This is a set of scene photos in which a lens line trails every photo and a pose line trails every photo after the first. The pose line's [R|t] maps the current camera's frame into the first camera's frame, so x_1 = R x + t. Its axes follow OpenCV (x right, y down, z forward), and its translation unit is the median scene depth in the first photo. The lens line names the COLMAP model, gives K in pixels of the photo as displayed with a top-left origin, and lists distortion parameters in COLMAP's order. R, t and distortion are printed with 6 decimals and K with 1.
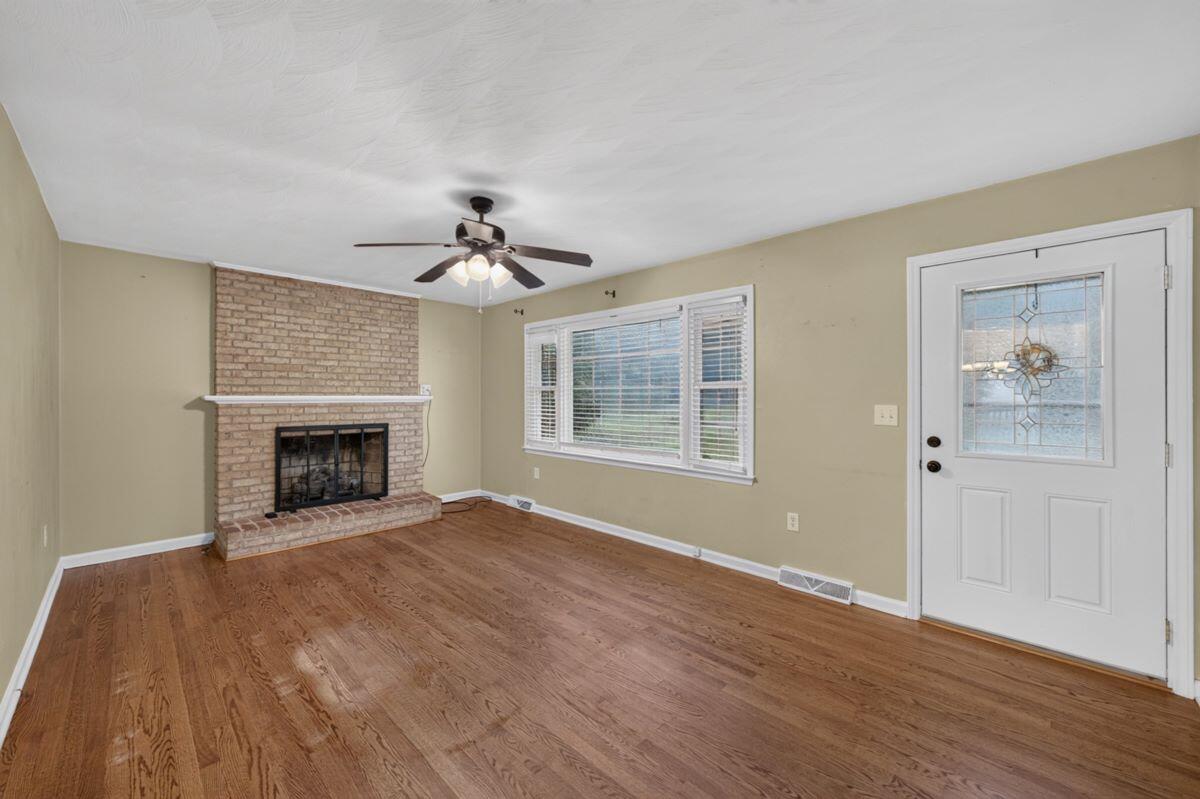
lens RADIAL K [[459.3, 0, 604.3], [0, 459.3, 394.9], [0, 0, 1]] dist [-0.000878, -0.000008]
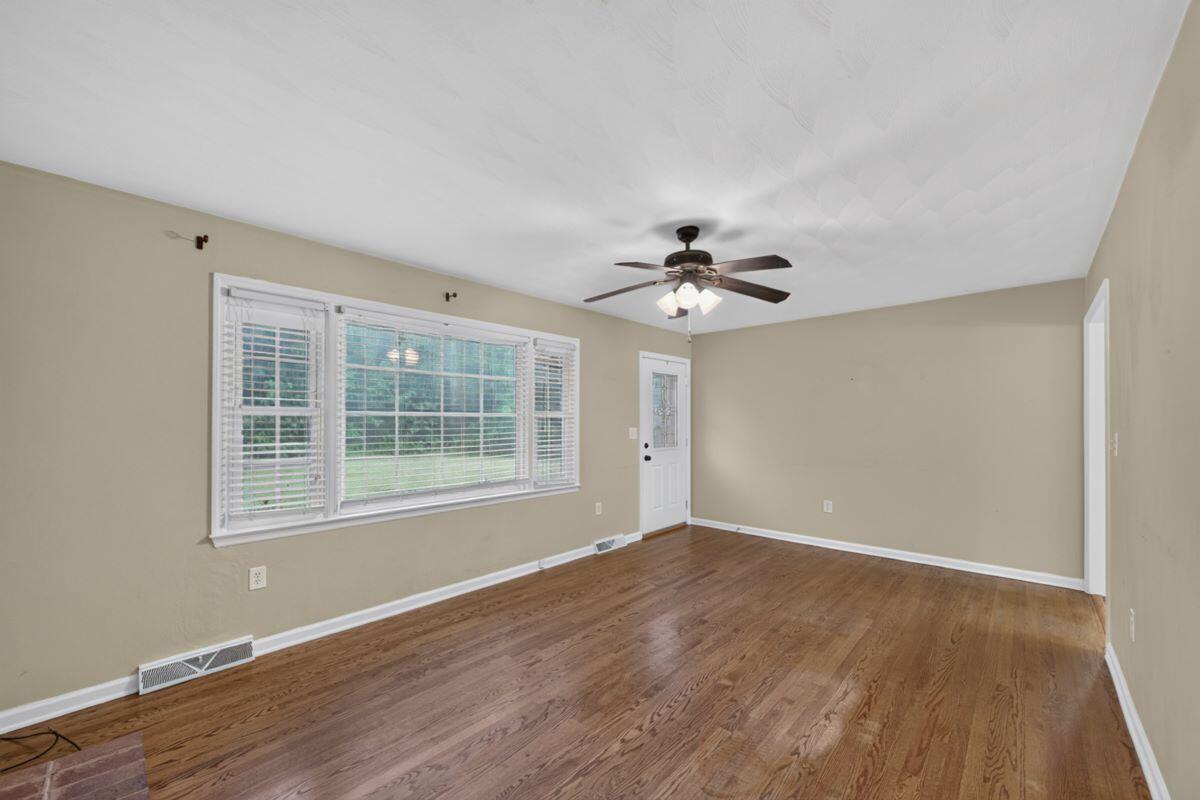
lens RADIAL K [[459.3, 0, 601.6], [0, 459.3, 420.0], [0, 0, 1]] dist [-0.000878, -0.000008]
pose [[-0.014581, 0.004105, 0.999885, -0.828923], [0.000115, 0.999992, -0.004104, -0.001064], [-0.999894, 0.000055, -0.014582, 0.792528]]
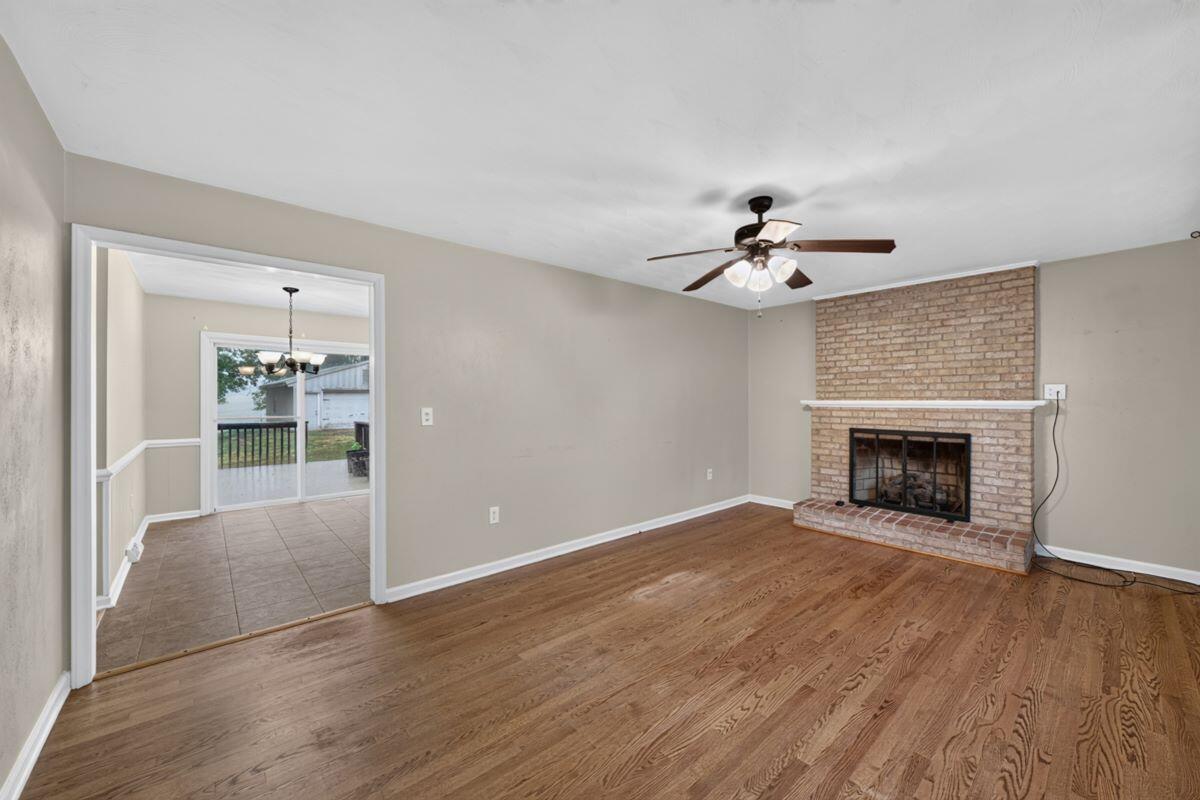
lens RADIAL K [[459.3, 0, 600.0], [0, 459.3, 401.3], [0, 0, 1]] dist [-0.000878, -0.000008]
pose [[-0.090950, 0.001399, -0.995854, 0.482535], [0.002263, 0.999997, 0.001199, 0.001112], [0.995853, -0.002145, -0.090953, 0.495356]]
